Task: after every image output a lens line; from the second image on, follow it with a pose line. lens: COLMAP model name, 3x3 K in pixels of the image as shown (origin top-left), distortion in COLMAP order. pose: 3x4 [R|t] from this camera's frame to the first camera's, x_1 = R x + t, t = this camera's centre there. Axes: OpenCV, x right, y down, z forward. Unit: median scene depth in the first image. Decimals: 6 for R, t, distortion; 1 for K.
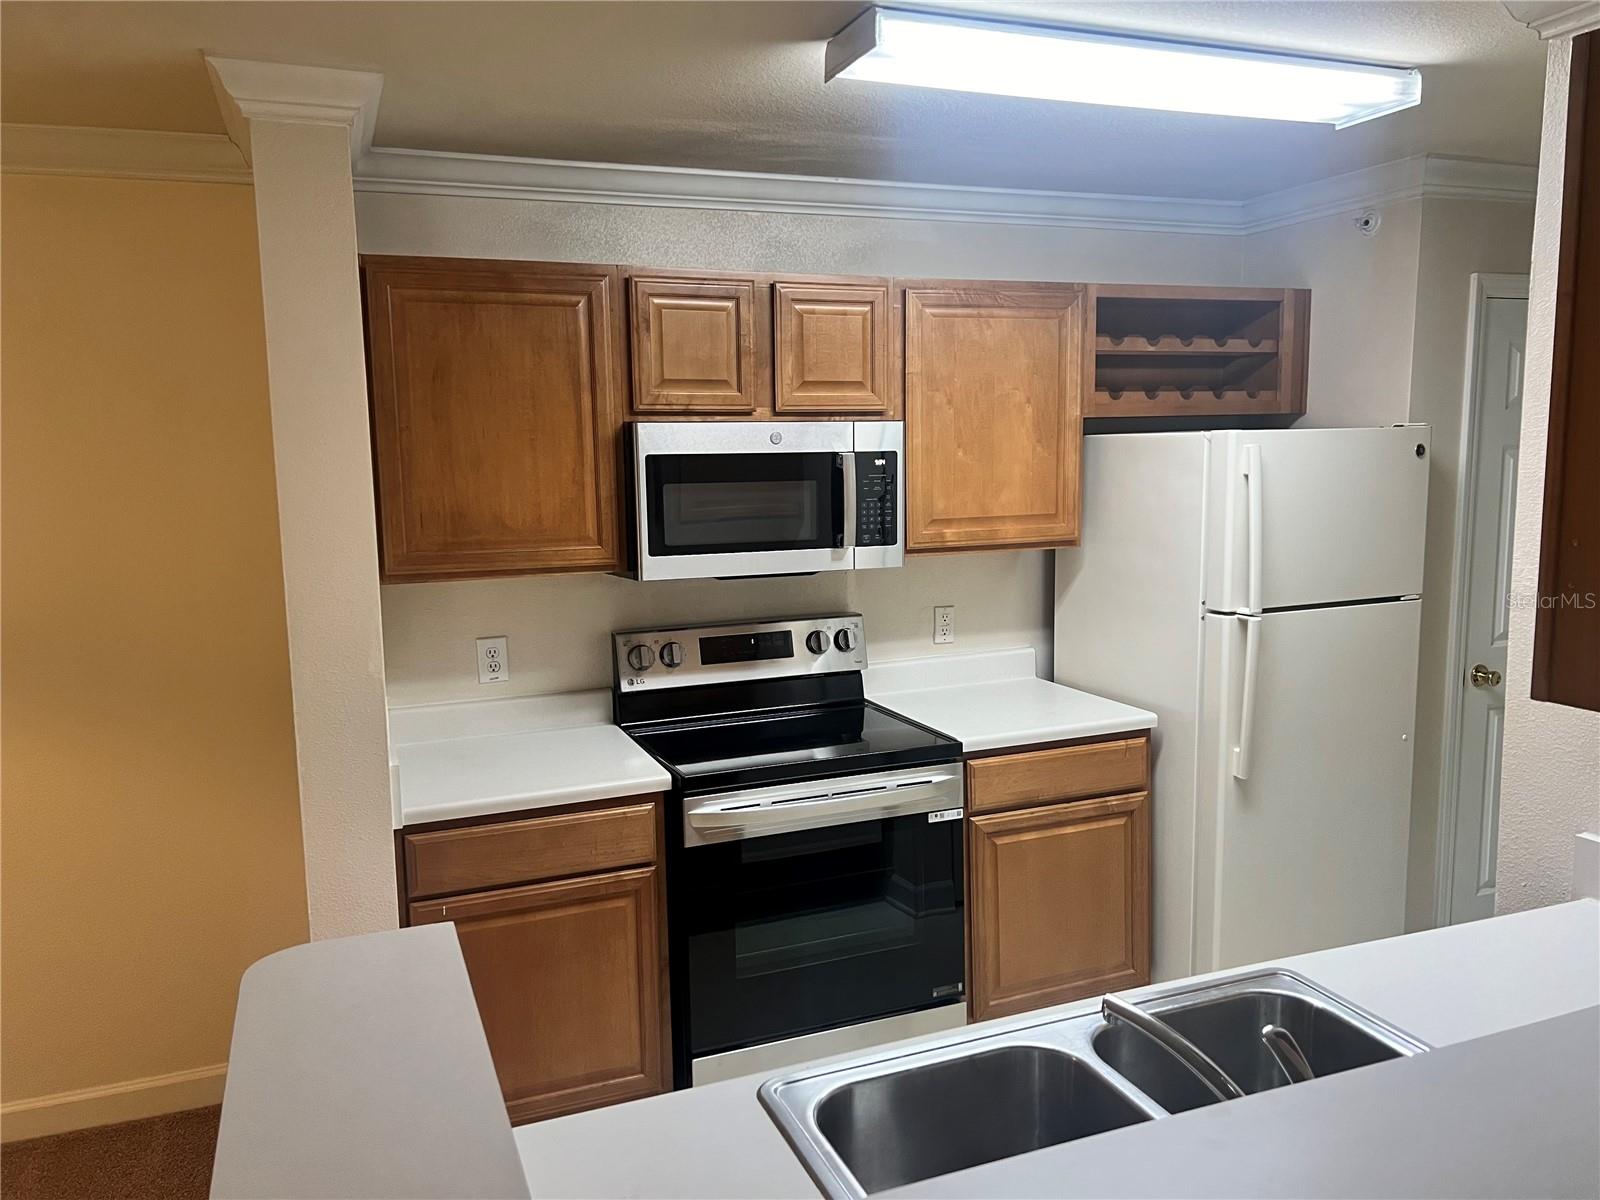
lens RADIAL K [[1199.9, 0, 789.4], [0, 1199.9, 607.1], [0, 0, 1]] dist [0.046226, -0.065030]
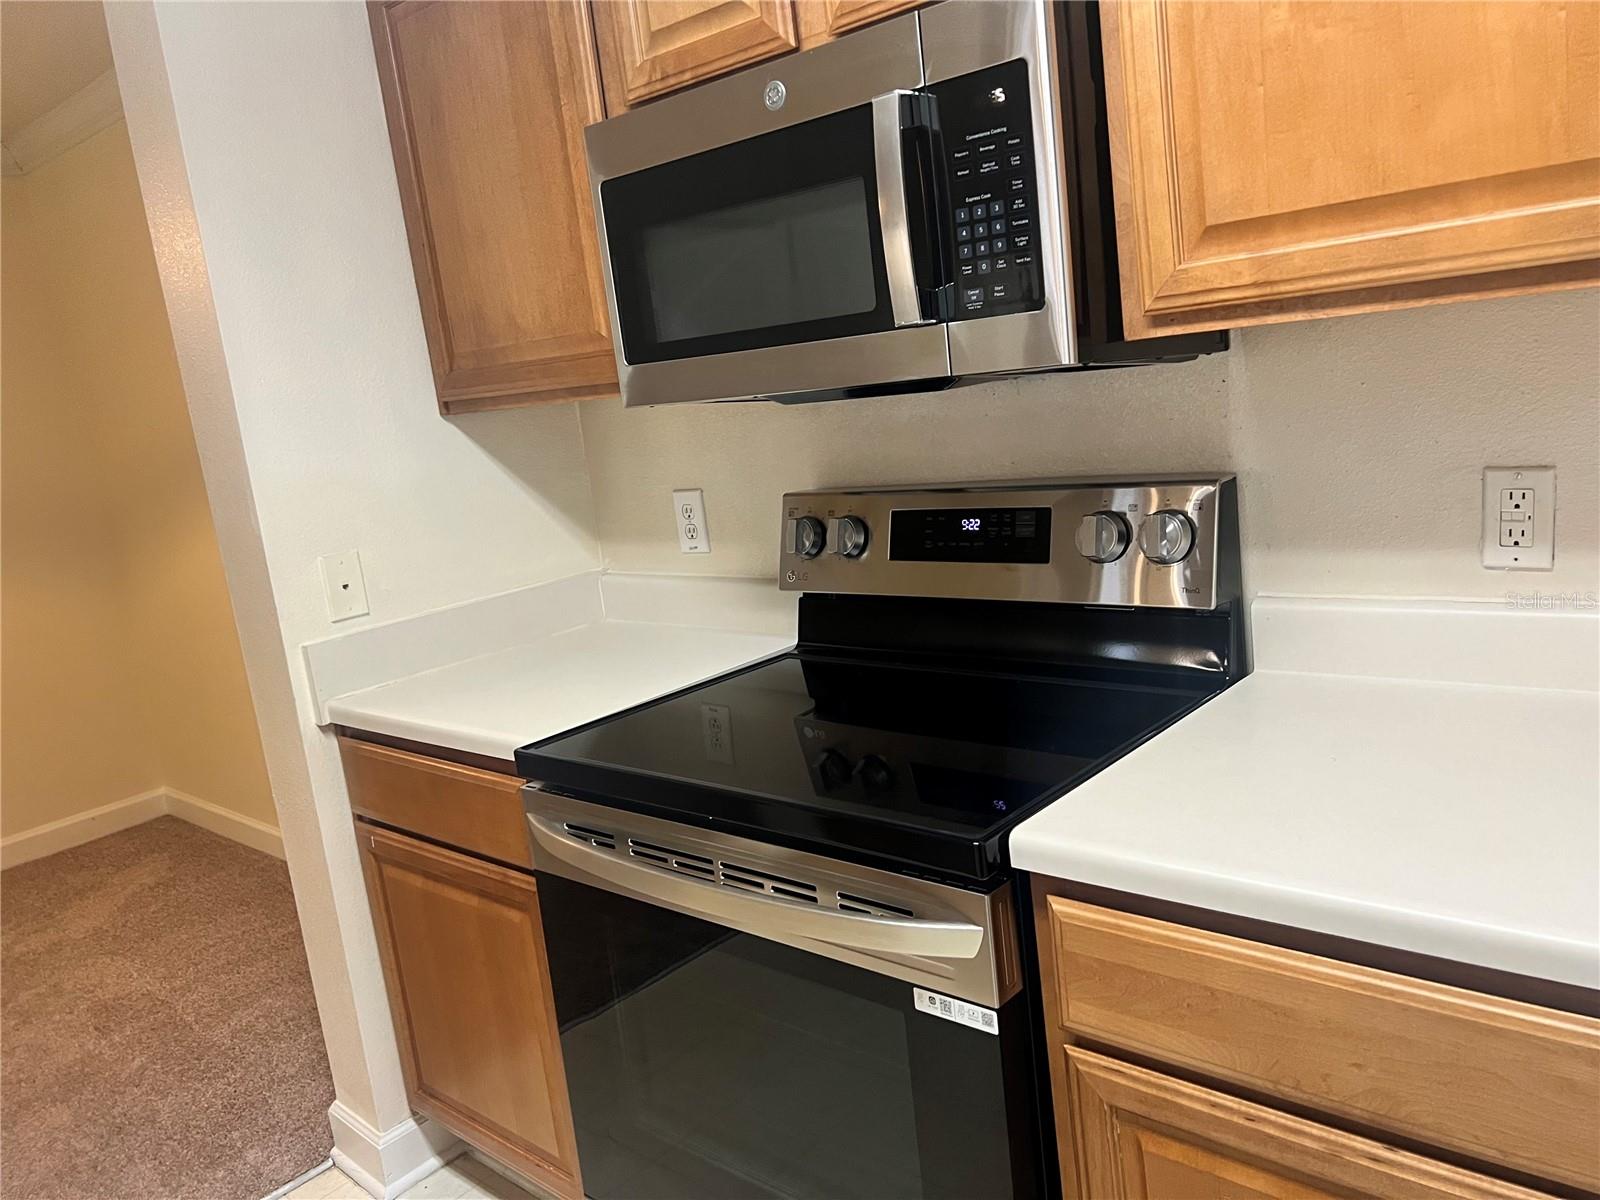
lens RADIAL K [[1199.9, 0, 815.9], [0, 1199.9, 588.4], [0, 0, 1]] dist [0.046226, -0.065030]
pose [[0.457820, 0.125753, -0.880106, 0.419101], [-0.008706, 0.990532, 0.137002, -0.014574], [0.889002, -0.055061, 0.454580, 0.757617]]
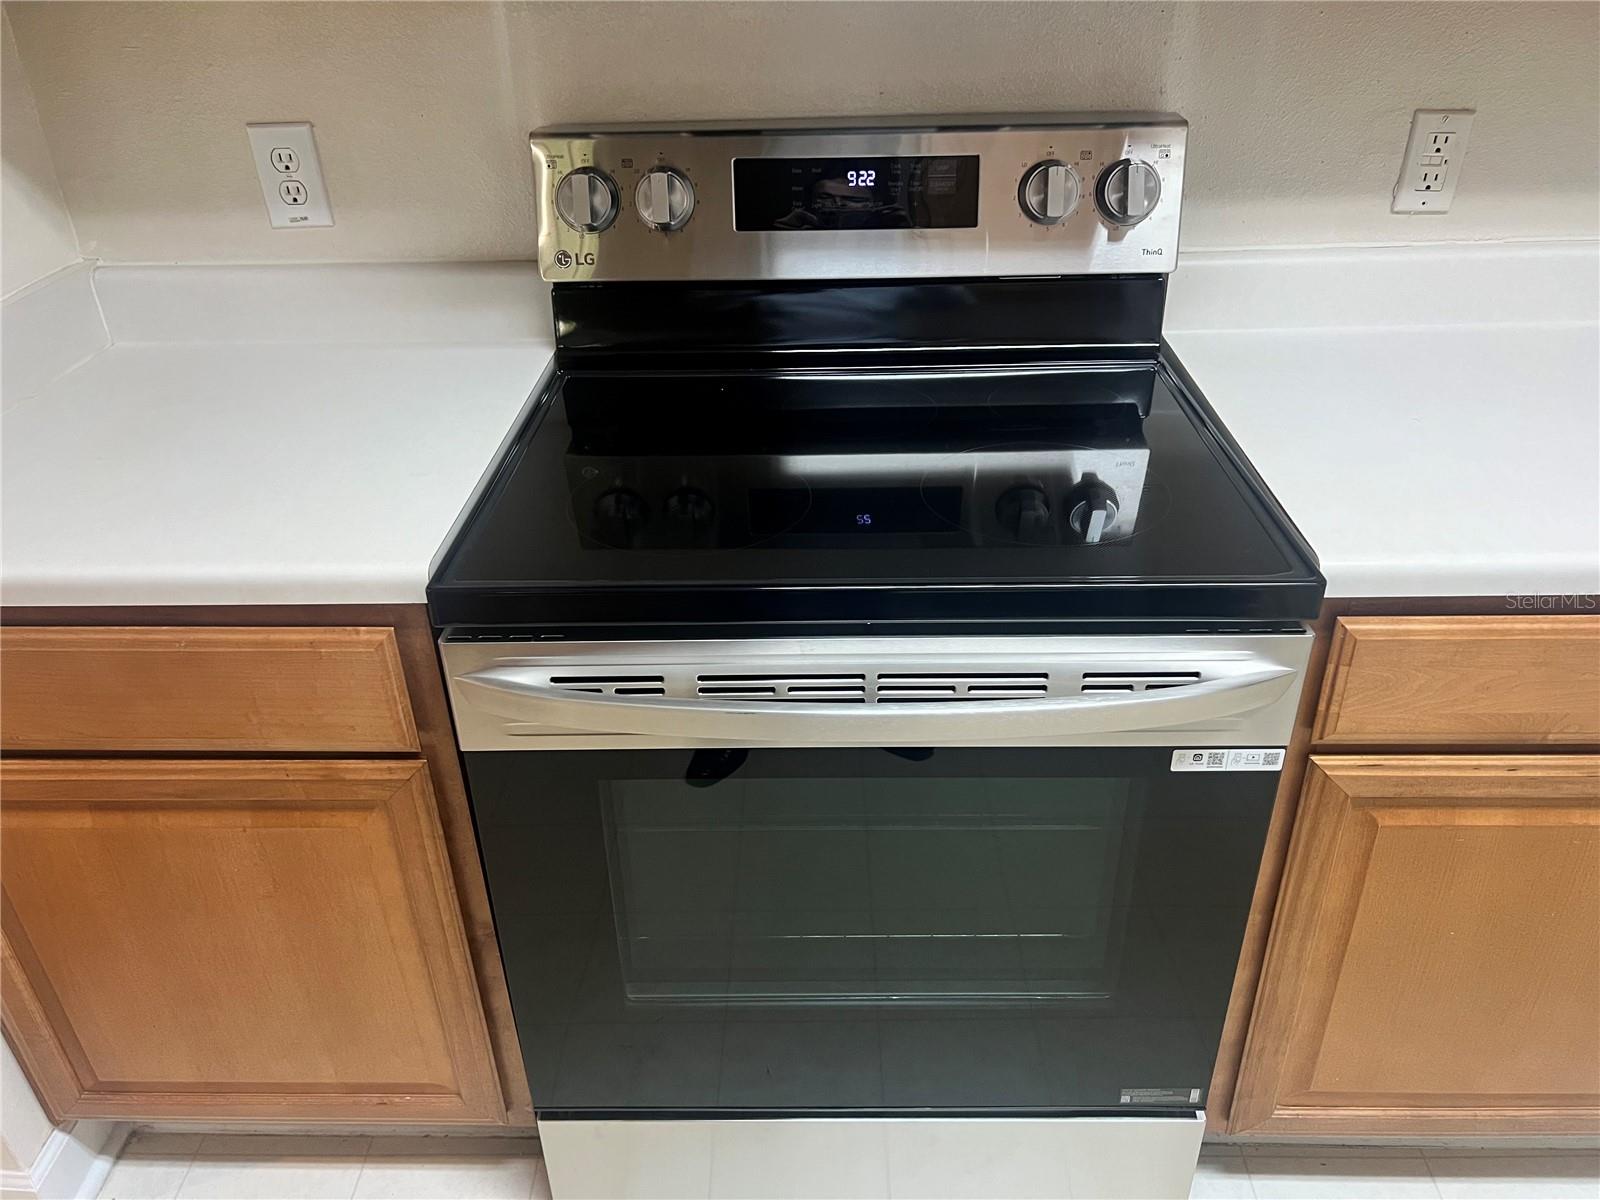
lens RADIAL K [[1199.9, 0, 800.8], [0, 1199.9, 607.3], [0, 0, 1]] dist [0.046226, -0.065030]
pose [[0.920703, 0.202761, -0.333457, 0.118703], [-0.048919, 0.907662, 0.416841, -0.008427], [0.387186, -0.367474, 0.845606, 0.640921]]
